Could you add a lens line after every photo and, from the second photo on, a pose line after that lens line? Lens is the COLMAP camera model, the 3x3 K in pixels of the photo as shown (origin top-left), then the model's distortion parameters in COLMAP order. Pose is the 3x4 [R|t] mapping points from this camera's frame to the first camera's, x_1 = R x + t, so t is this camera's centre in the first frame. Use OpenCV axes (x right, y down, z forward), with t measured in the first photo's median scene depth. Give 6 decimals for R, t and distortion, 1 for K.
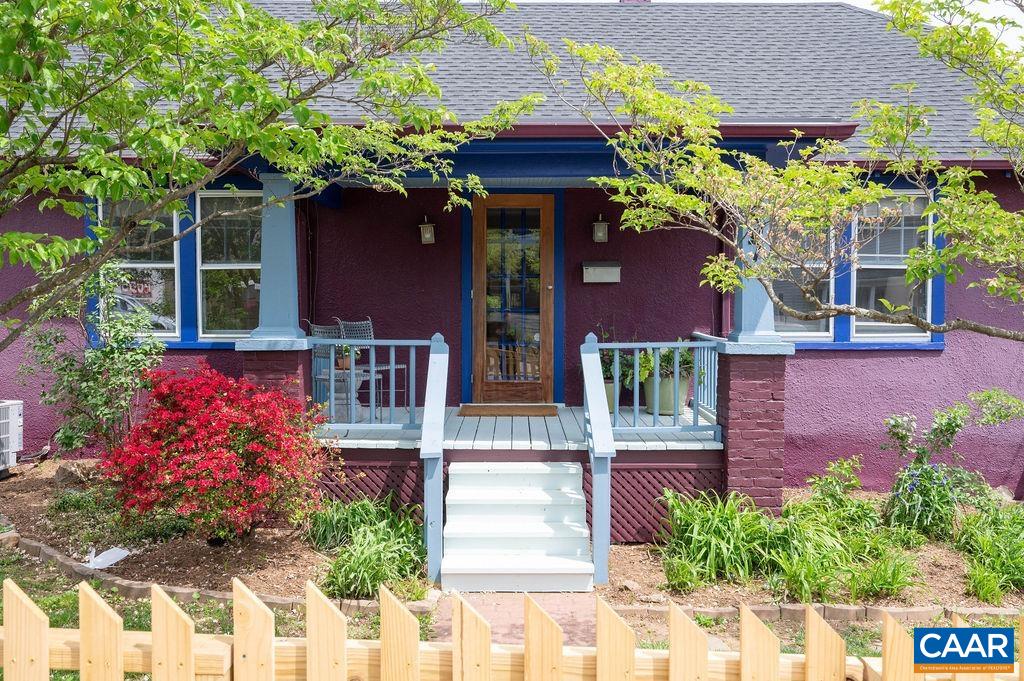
lens RADIAL K [[880.9, 0, 512.0], [0, 880.9, 340.5], [0, 0, 1]] dist [-0.007279, -0.008329]
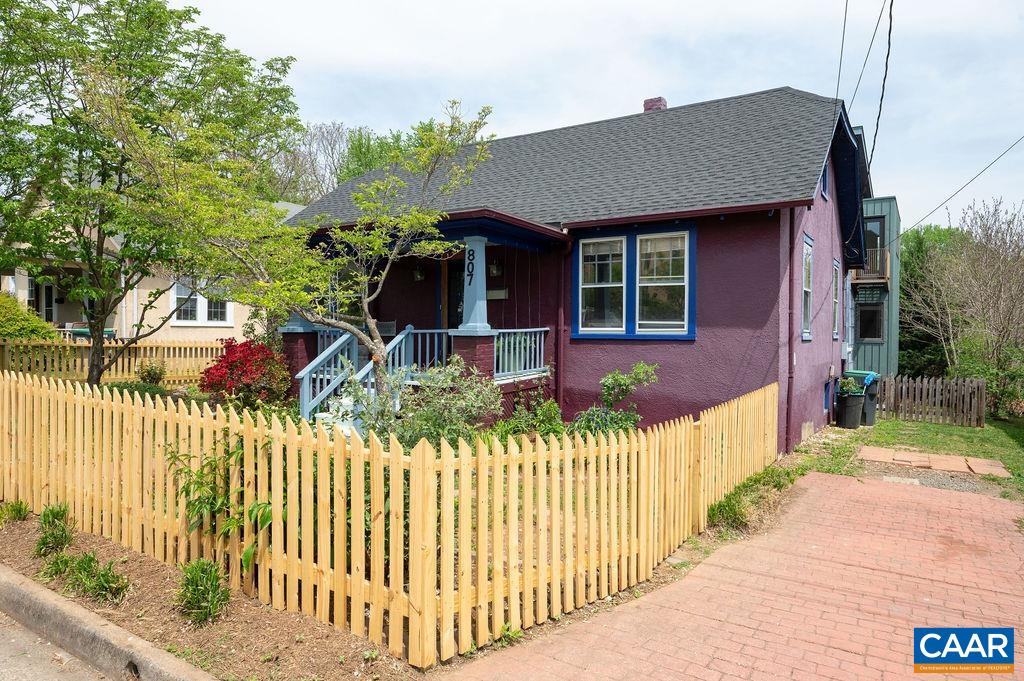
lens RADIAL K [[648.8, 0, 512.0], [0, 648.8, 340.5], [0, 0, 1]] dist [-0.010397, -0.001233]
pose [[0.847050, 0.011070, -0.531398, 1.060092], [-0.018000, 0.999807, -0.007864, 0.033741], [0.531208, 0.016226, 0.847086, -0.095958]]
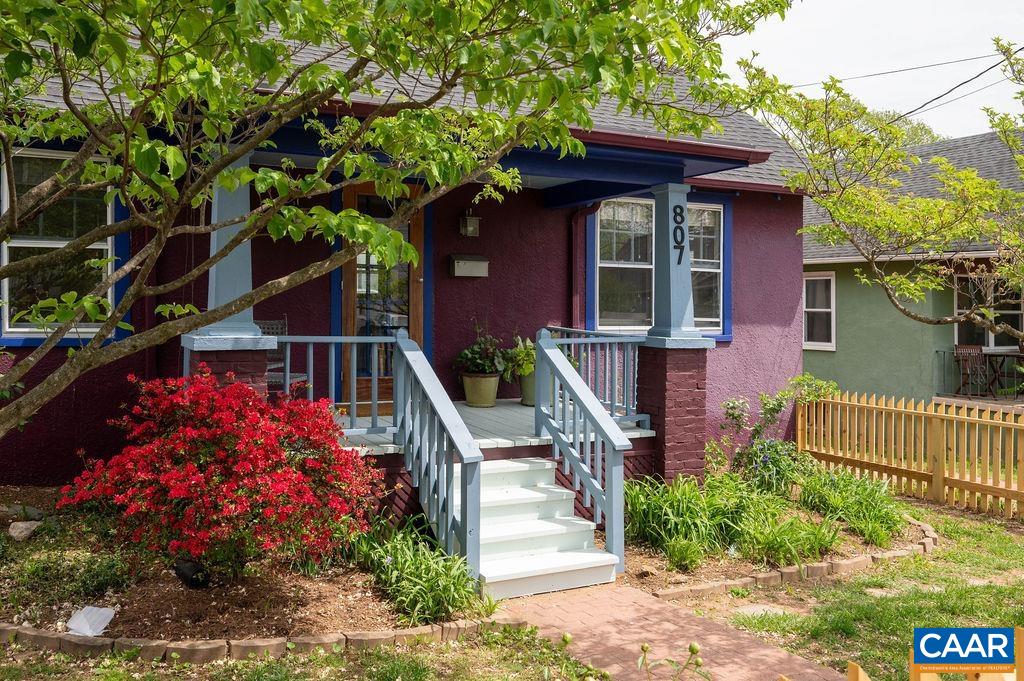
lens RADIAL K [[893.7, 0, 510.5], [0, 893.7, 300.2], [0, 0, 1]] dist [-0.009545, -0.002562]
pose [[0.883797, 0.014563, 0.467644, -0.434857], [-0.000149, 0.999524, -0.030844, -0.009795], [-0.467871, 0.027190, 0.883378, 0.106246]]
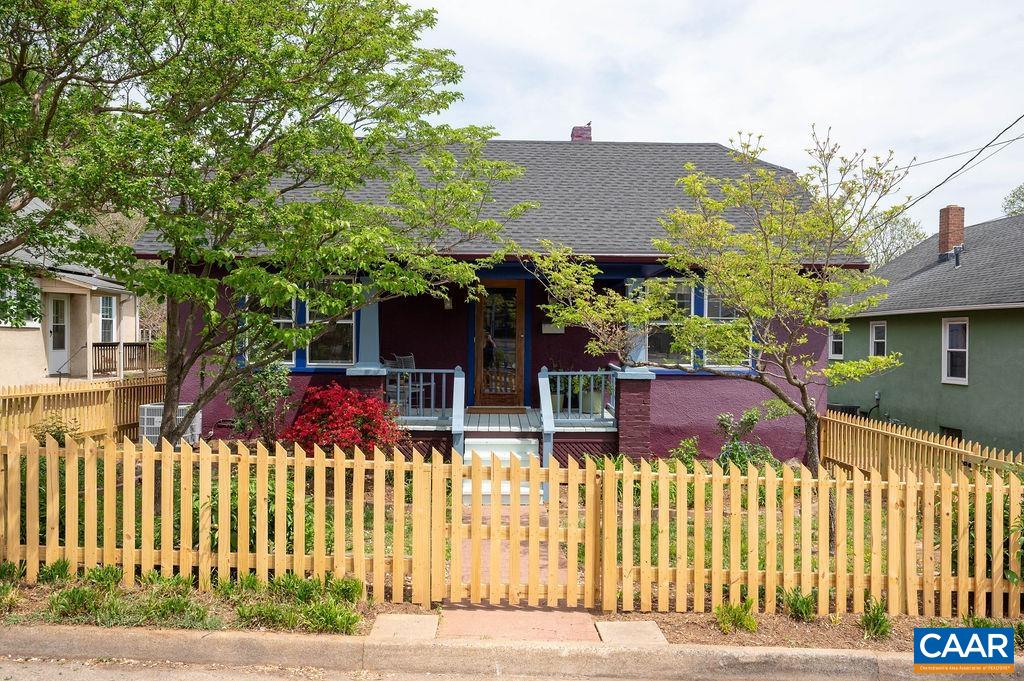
lens RADIAL K [[746.2, 0, 512.0], [0, 746.2, 340.5], [0, 0, 1]] dist [-0.001588, -0.002960]
pose [[0.999649, 0.007224, 0.025473, -0.014870], [-0.006660, 0.999732, -0.022180, -0.027267], [-0.025626, 0.022003, 0.999429, -0.520888]]
